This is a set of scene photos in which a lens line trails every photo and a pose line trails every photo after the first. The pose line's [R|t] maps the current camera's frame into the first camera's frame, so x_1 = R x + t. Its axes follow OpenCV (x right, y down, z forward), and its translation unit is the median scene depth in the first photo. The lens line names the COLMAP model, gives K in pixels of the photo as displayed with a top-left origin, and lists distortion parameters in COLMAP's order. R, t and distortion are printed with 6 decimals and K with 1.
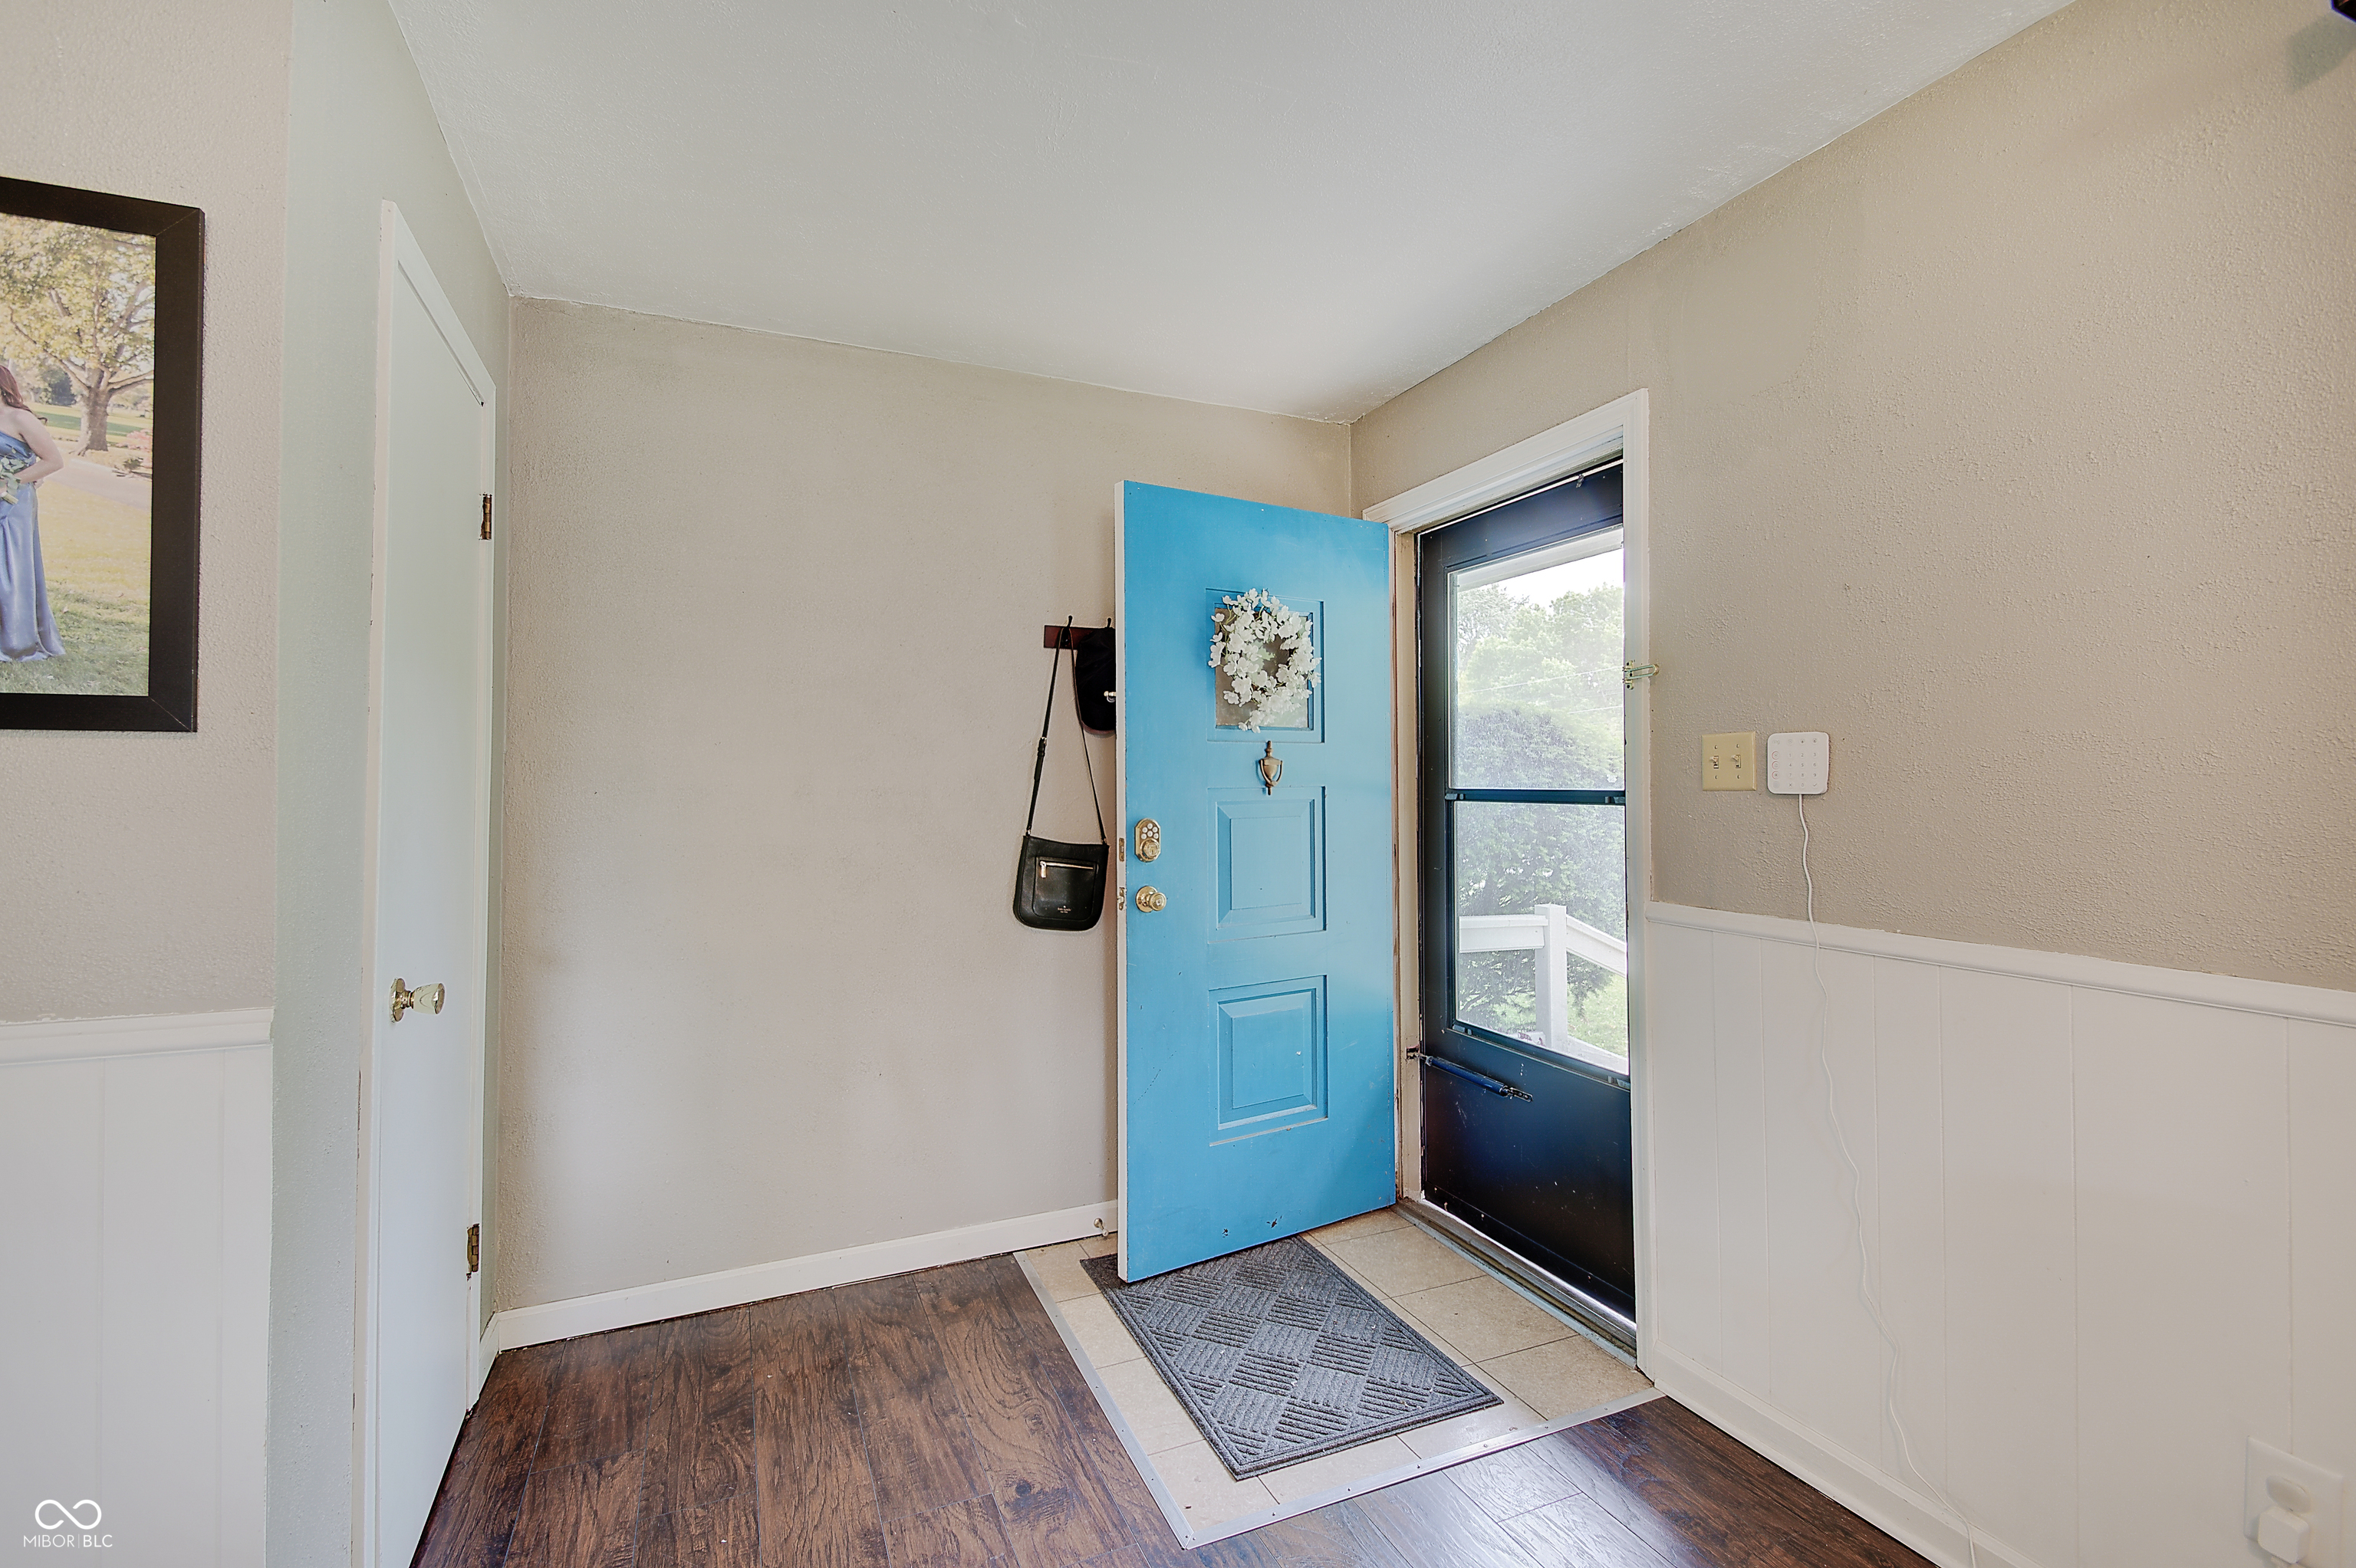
lens RADIAL K [[1024.5, 0, 1178.8], [0, 1024.5, 782.8], [0, 0, 1]] dist [-0.004824, -0.007874]
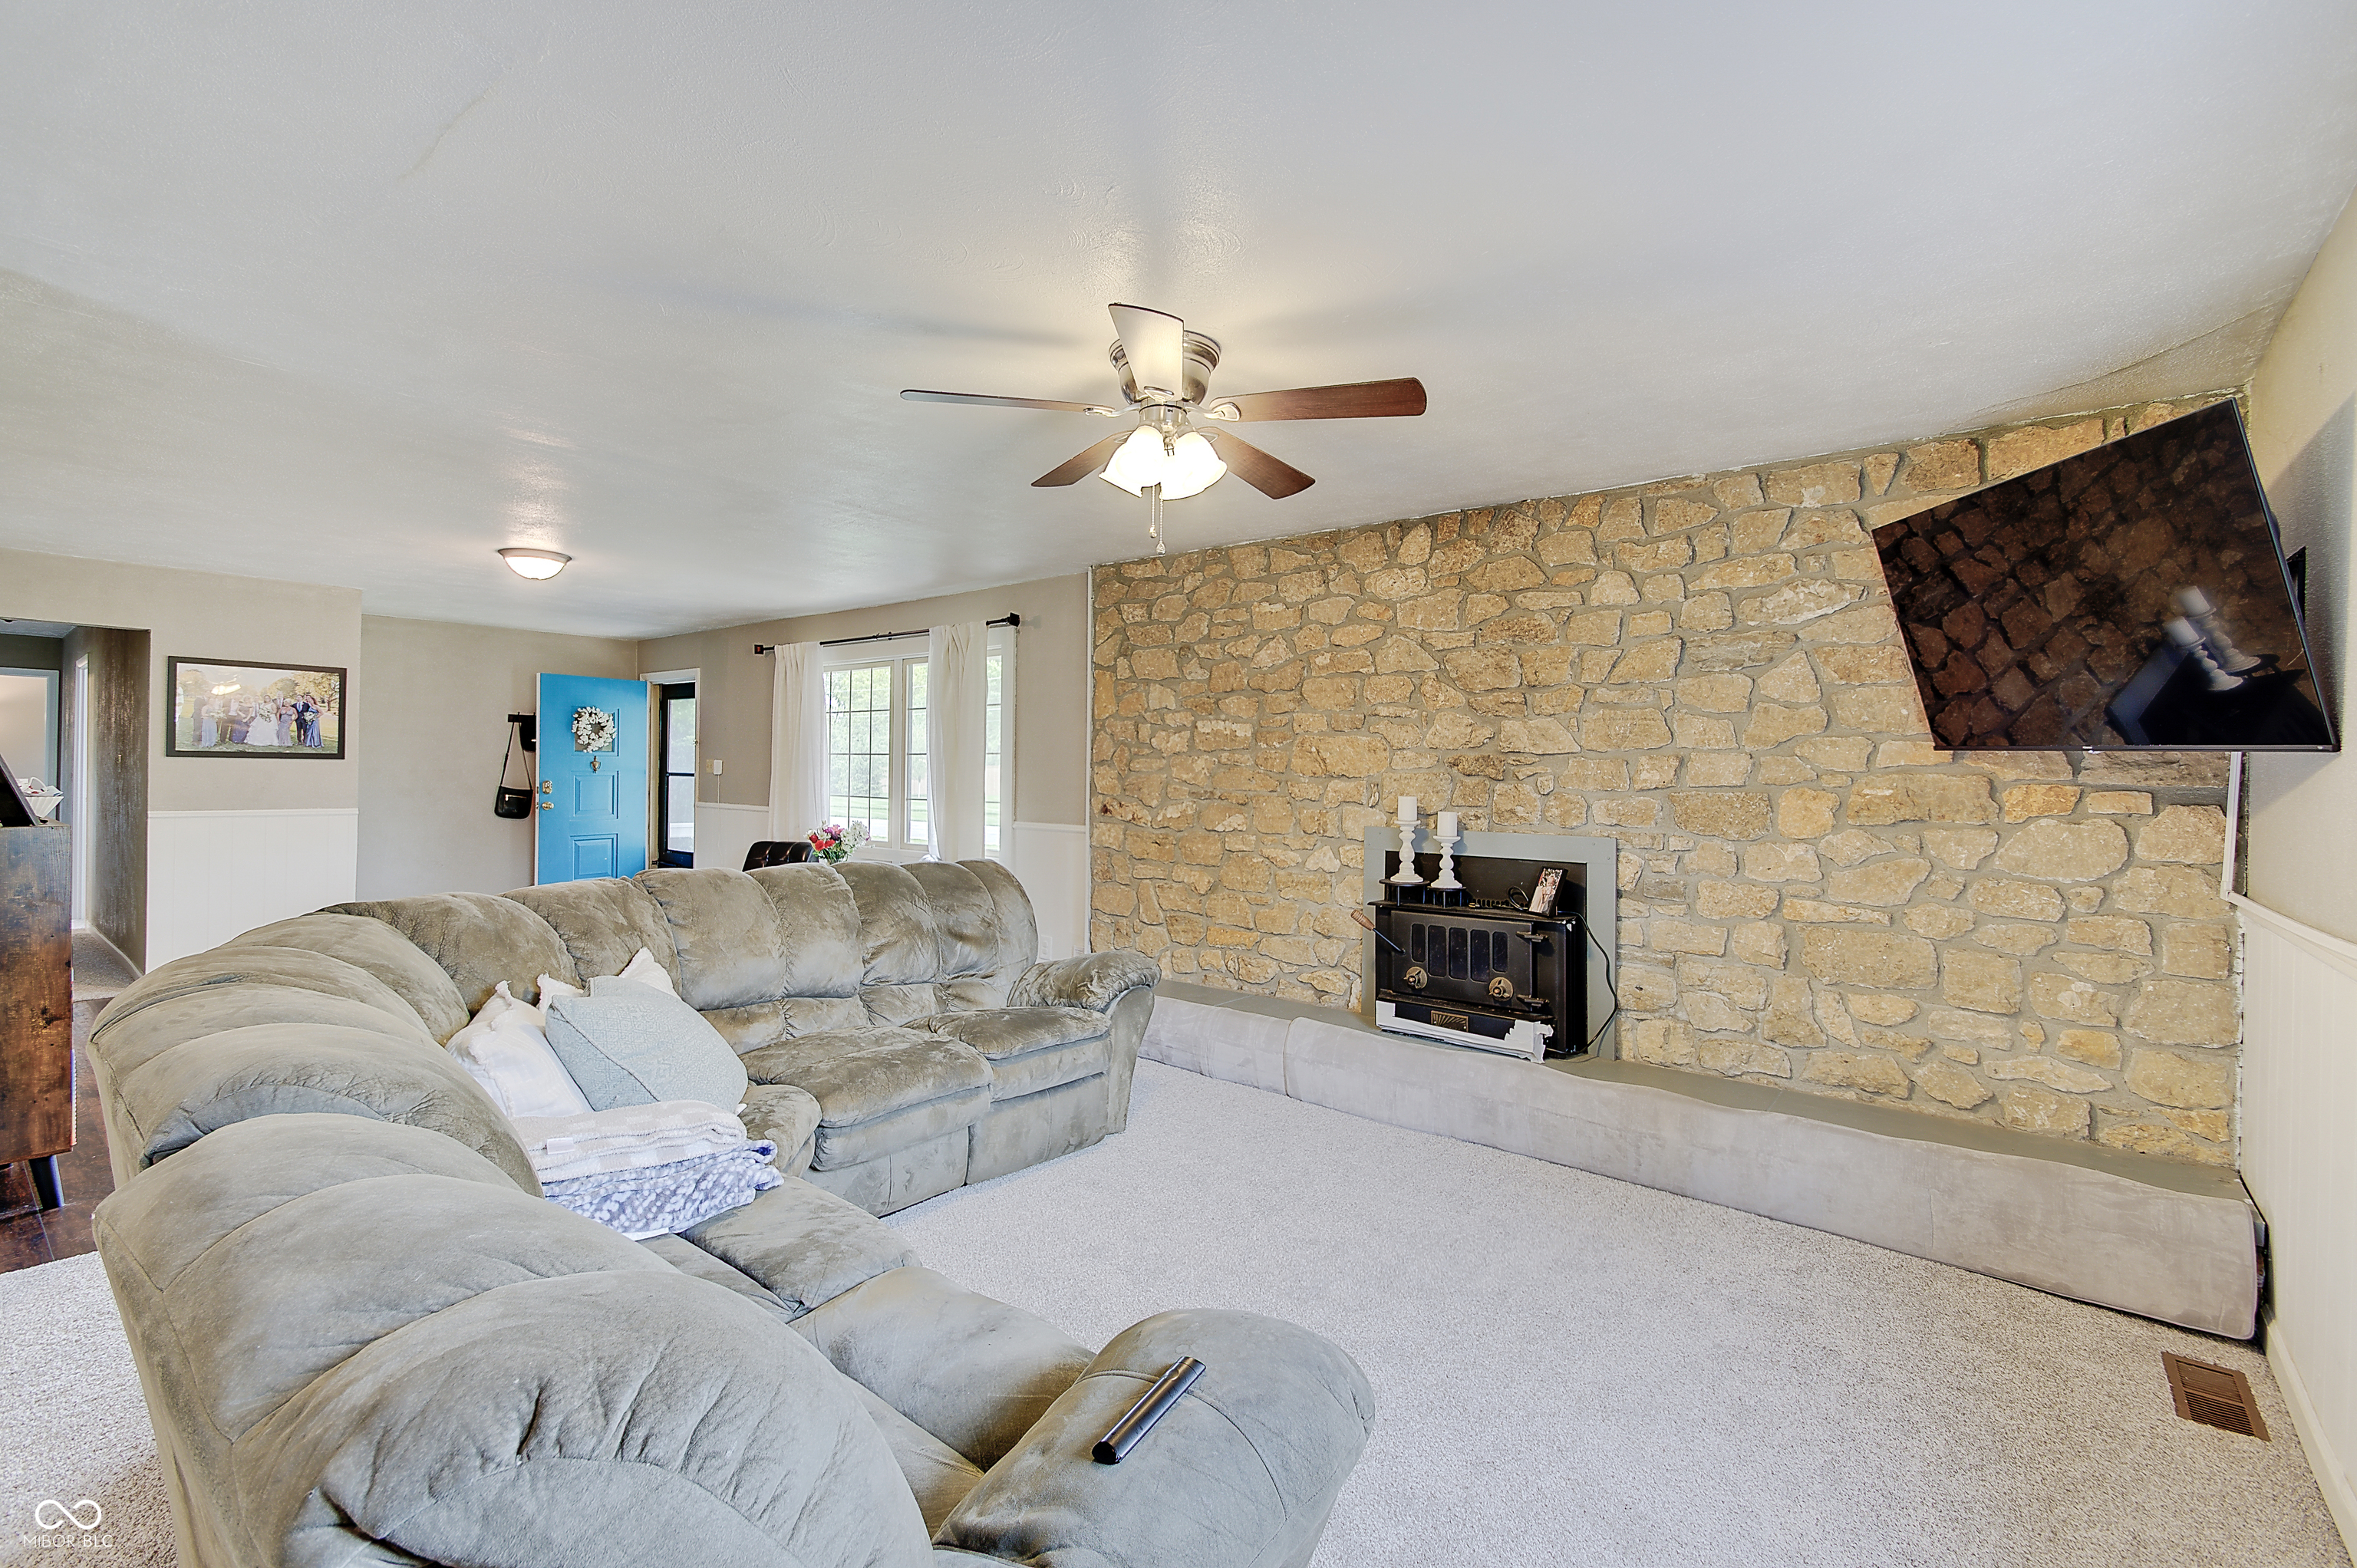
lens RADIAL K [[1025.0, 0, 1181.9], [0, 1025.0, 778.7], [0, 0, 1]] dist [-0.004824, -0.007874]
pose [[0.883697, 0.016484, 0.467770, 0.211975], [-0.023090, 0.999698, 0.008391, -0.038946], [-0.467490, -0.018216, 0.883810, -2.527737]]
